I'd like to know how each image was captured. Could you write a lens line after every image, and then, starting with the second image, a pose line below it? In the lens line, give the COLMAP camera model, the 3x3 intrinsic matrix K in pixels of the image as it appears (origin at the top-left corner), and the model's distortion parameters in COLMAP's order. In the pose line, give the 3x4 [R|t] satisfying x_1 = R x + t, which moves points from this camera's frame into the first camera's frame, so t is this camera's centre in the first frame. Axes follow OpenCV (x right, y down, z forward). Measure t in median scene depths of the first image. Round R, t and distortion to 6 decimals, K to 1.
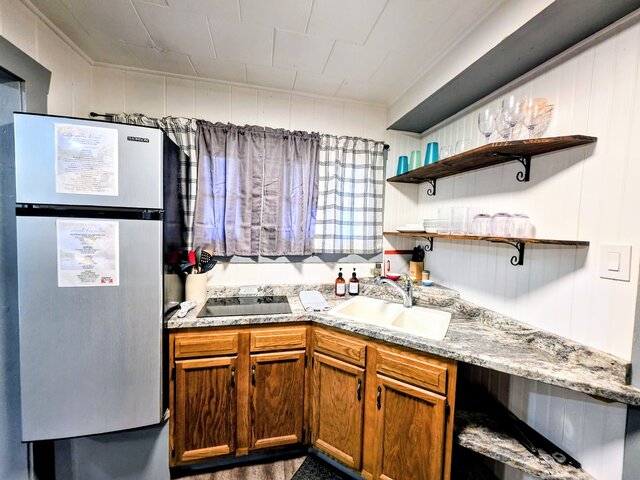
lens RADIAL K [[256.4, 0, 318.1], [0, 256.4, 238.6], [0, 0, 1]] dist [0.001378, -0.000305]
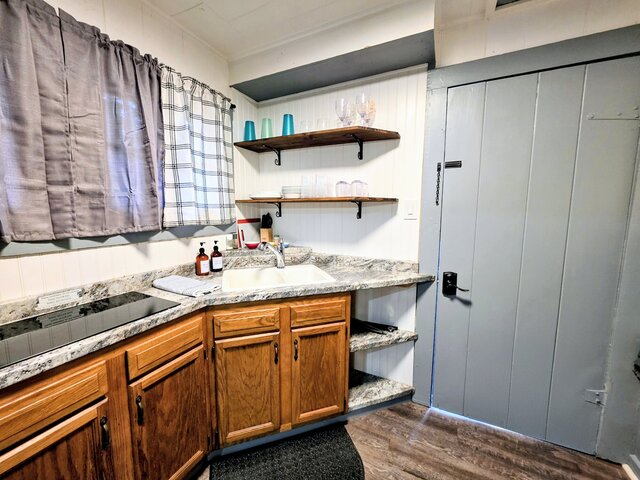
lens RADIAL K [[256.4, 0, 318.7], [0, 256.4, 238.1], [0, 0, 1]] dist [0.001378, -0.000305]
pose [[0.628479, -0.113576, 0.769490, -0.388888], [0.052943, 0.993234, 0.103360, 0.042715], [-0.776023, -0.024221, 0.630239, 0.217506]]
